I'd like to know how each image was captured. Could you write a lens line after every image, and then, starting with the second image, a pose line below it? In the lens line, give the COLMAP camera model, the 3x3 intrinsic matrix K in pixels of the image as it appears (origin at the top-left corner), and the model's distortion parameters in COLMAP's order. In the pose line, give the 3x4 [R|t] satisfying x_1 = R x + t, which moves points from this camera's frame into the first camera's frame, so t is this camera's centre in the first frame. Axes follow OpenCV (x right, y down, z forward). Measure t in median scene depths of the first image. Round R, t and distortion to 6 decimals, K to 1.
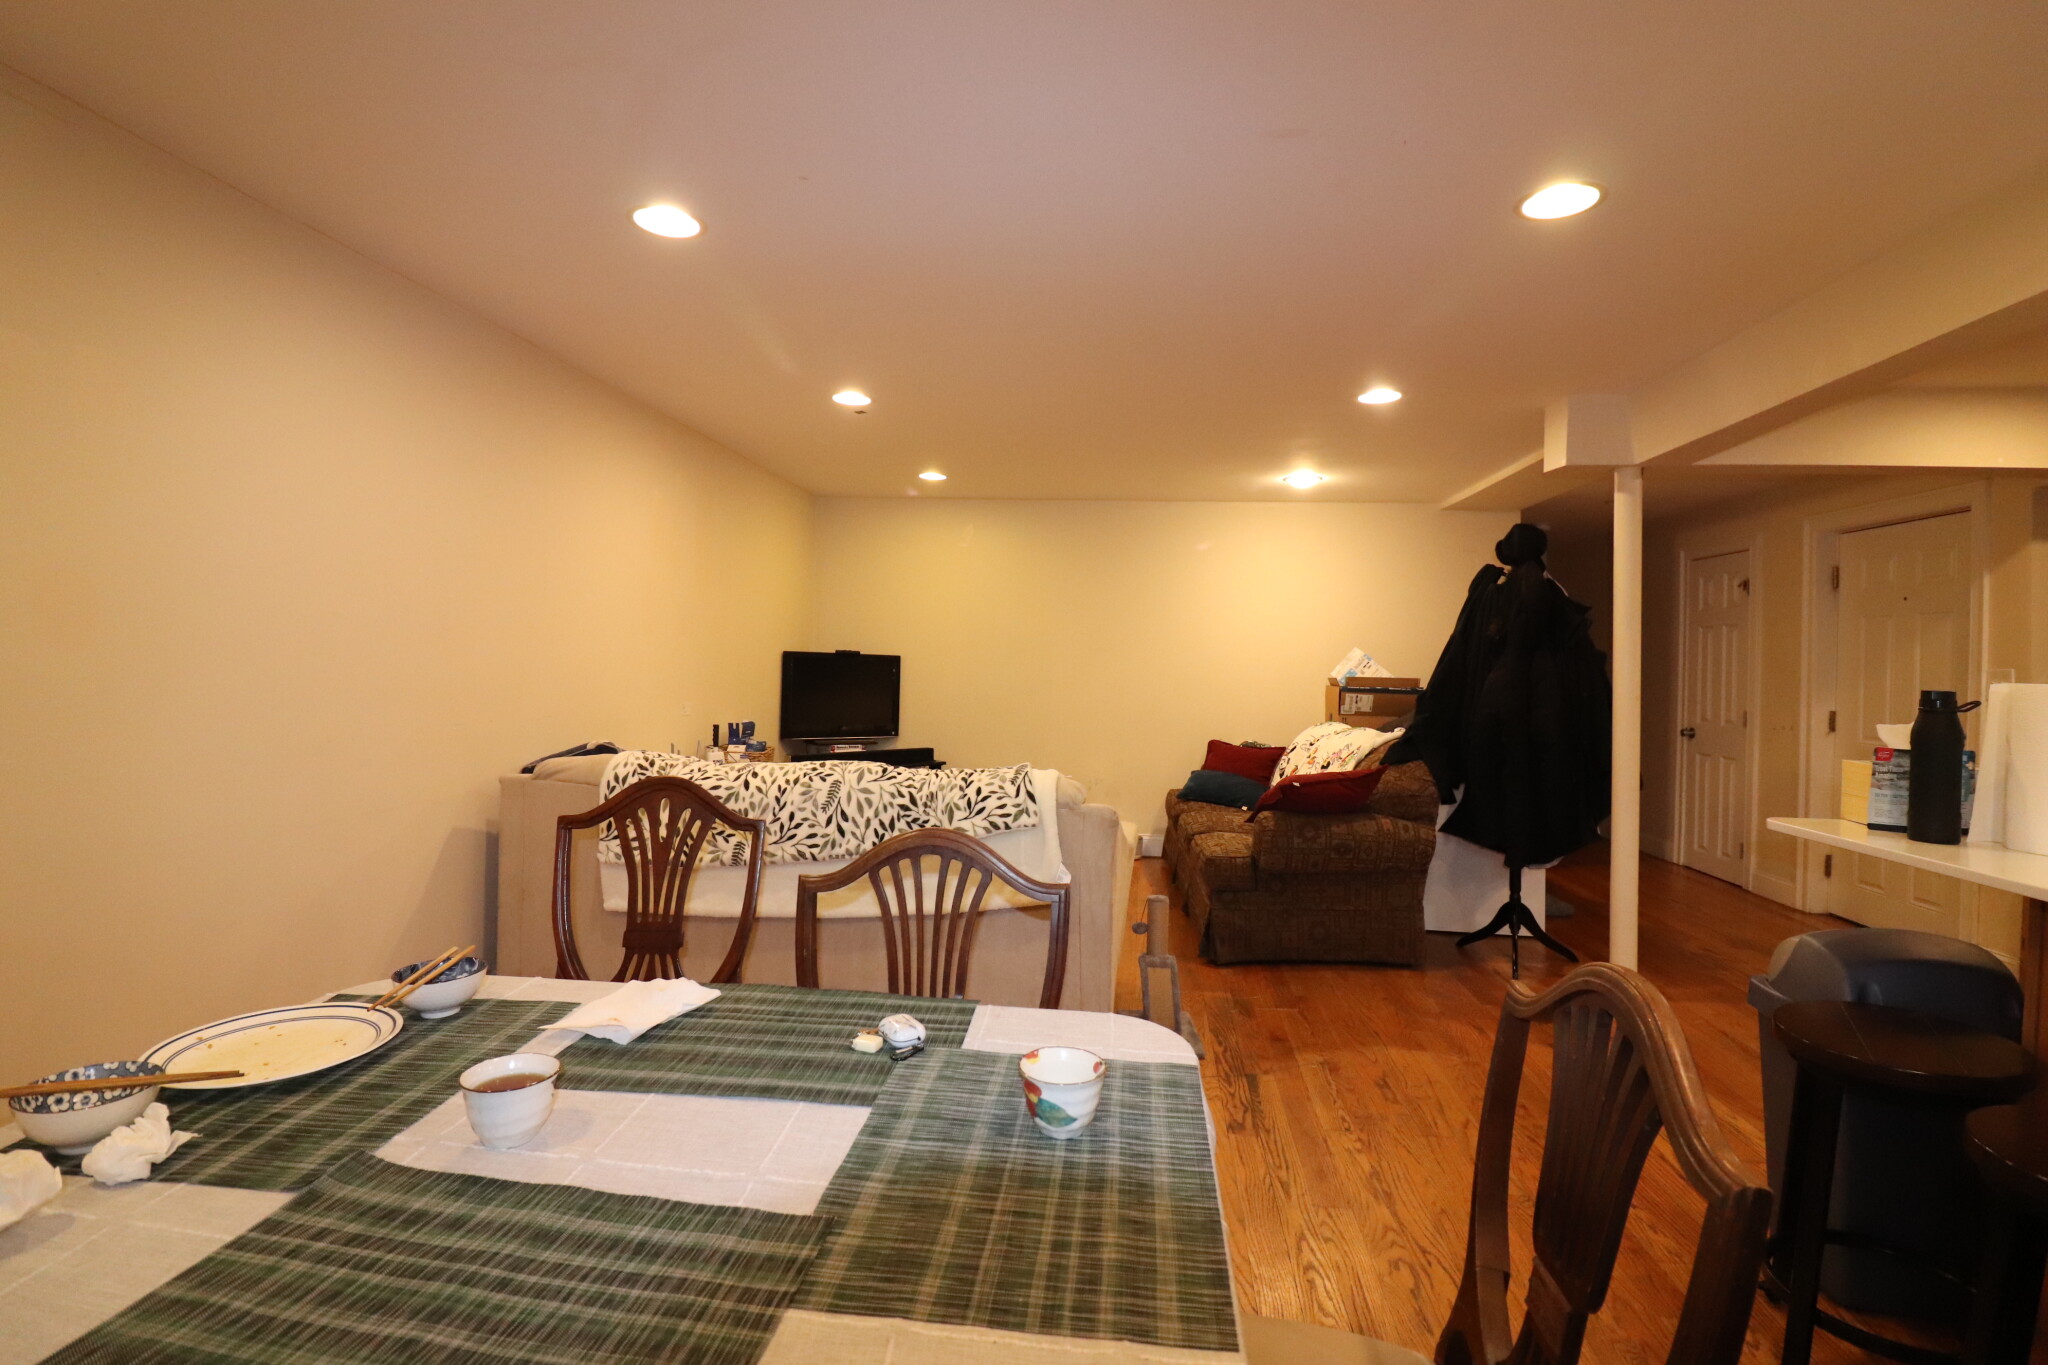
lens RADIAL K [[951.7, 0, 1024.0], [0, 951.7, 682.5], [0, 0, 1]] dist [0.008793, -0.019663]
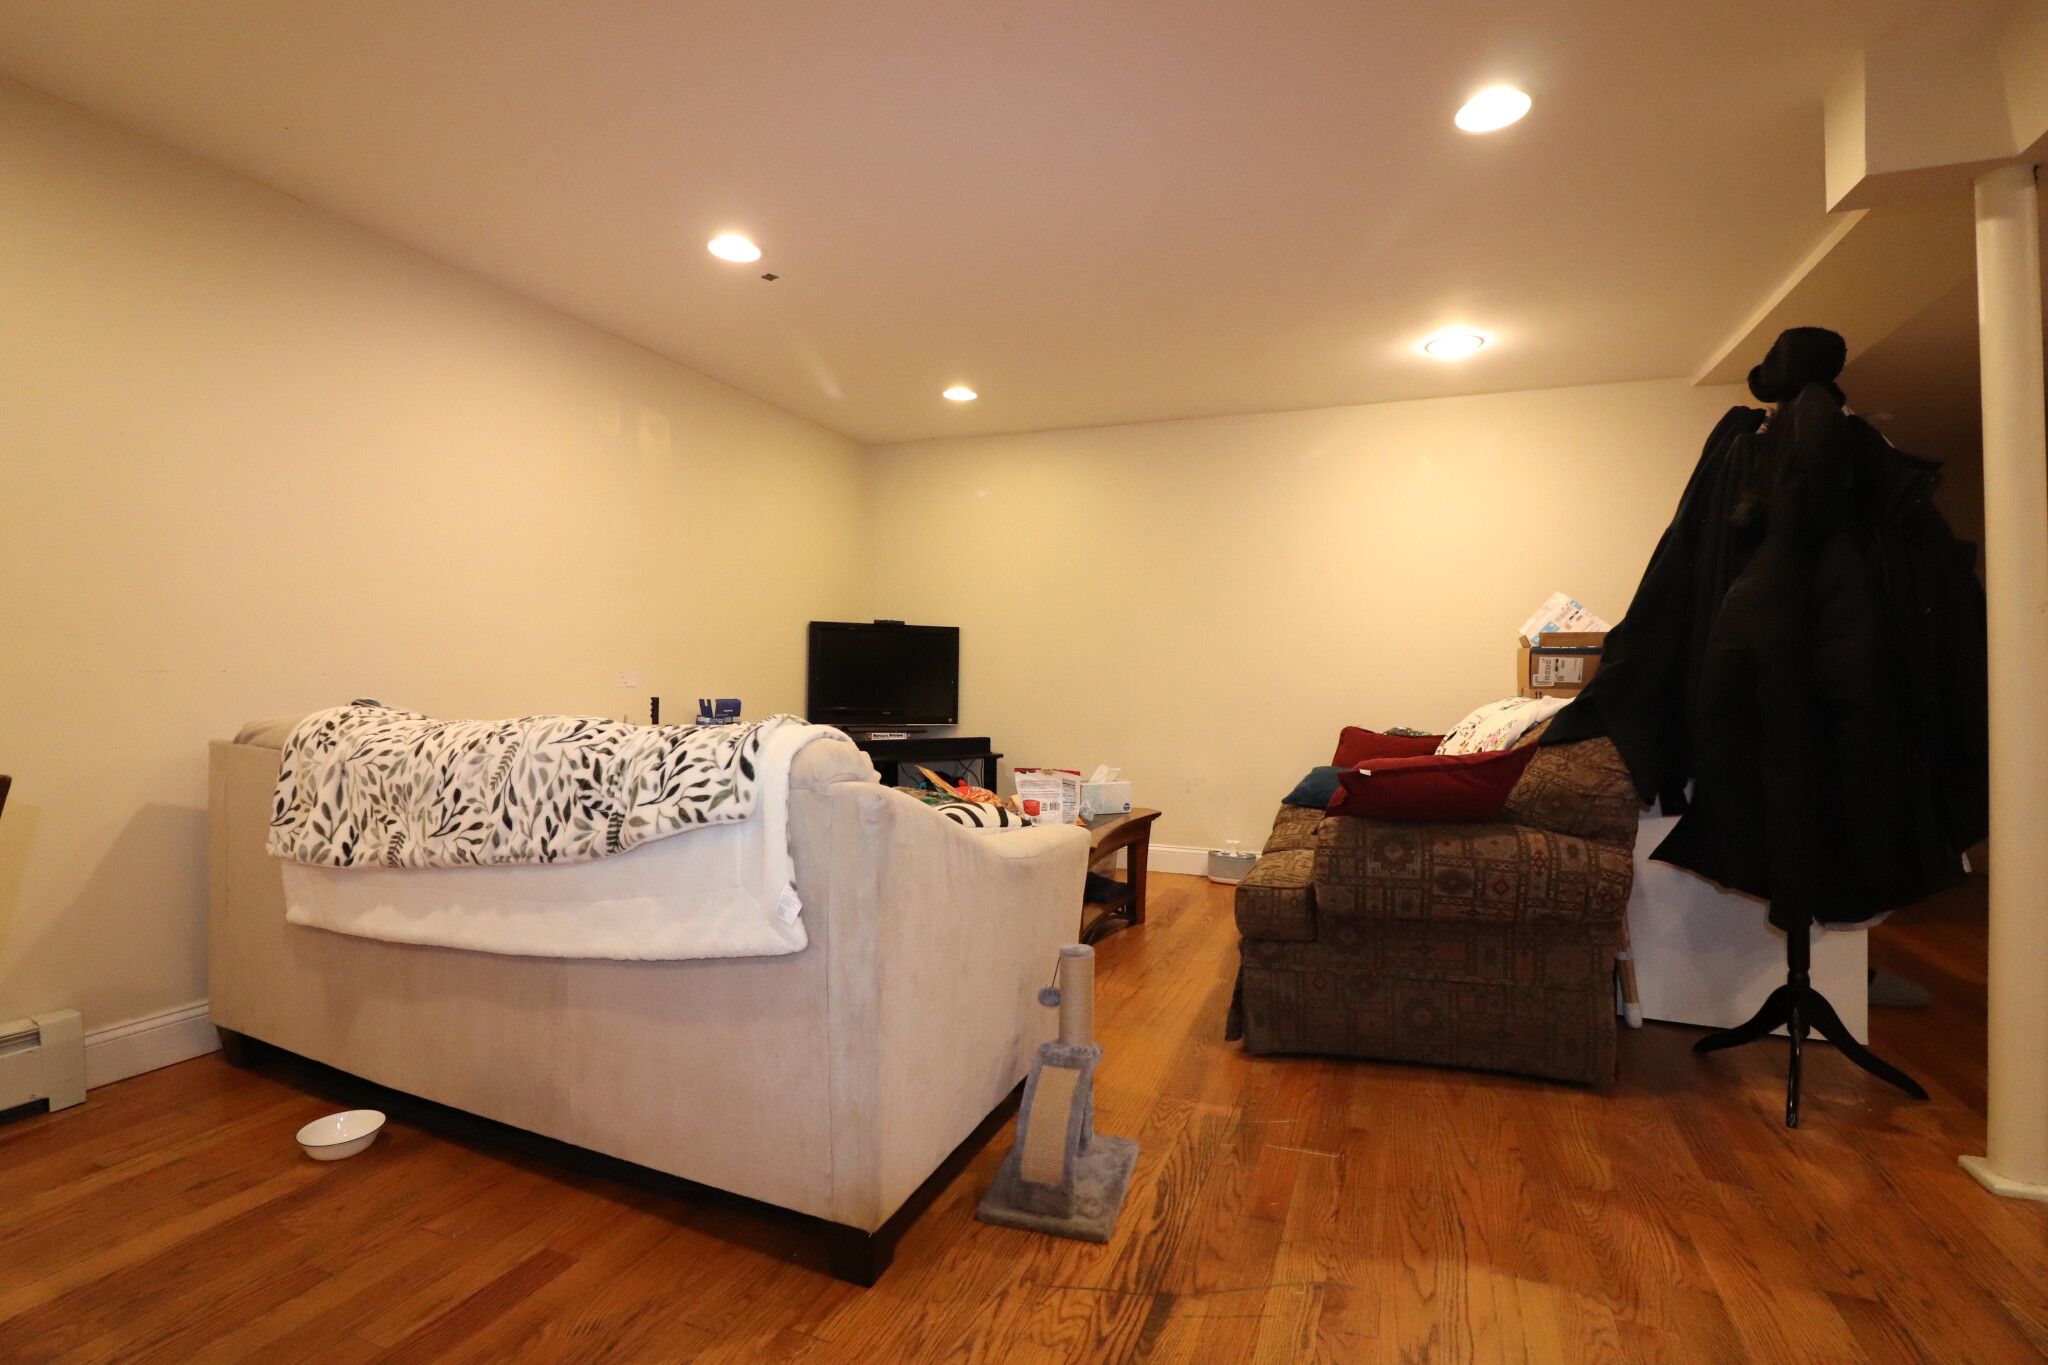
lens RADIAL K [[951.7, 0, 1024.0], [0, 951.7, 682.5], [0, 0, 1]] dist [0.008793, -0.019663]
pose [[0.964785, -0.012468, -0.262746, 0.232790], [0.008240, 0.999818, -0.017188, 0.057293], [0.262912, 0.014418, 0.964712, 0.347479]]
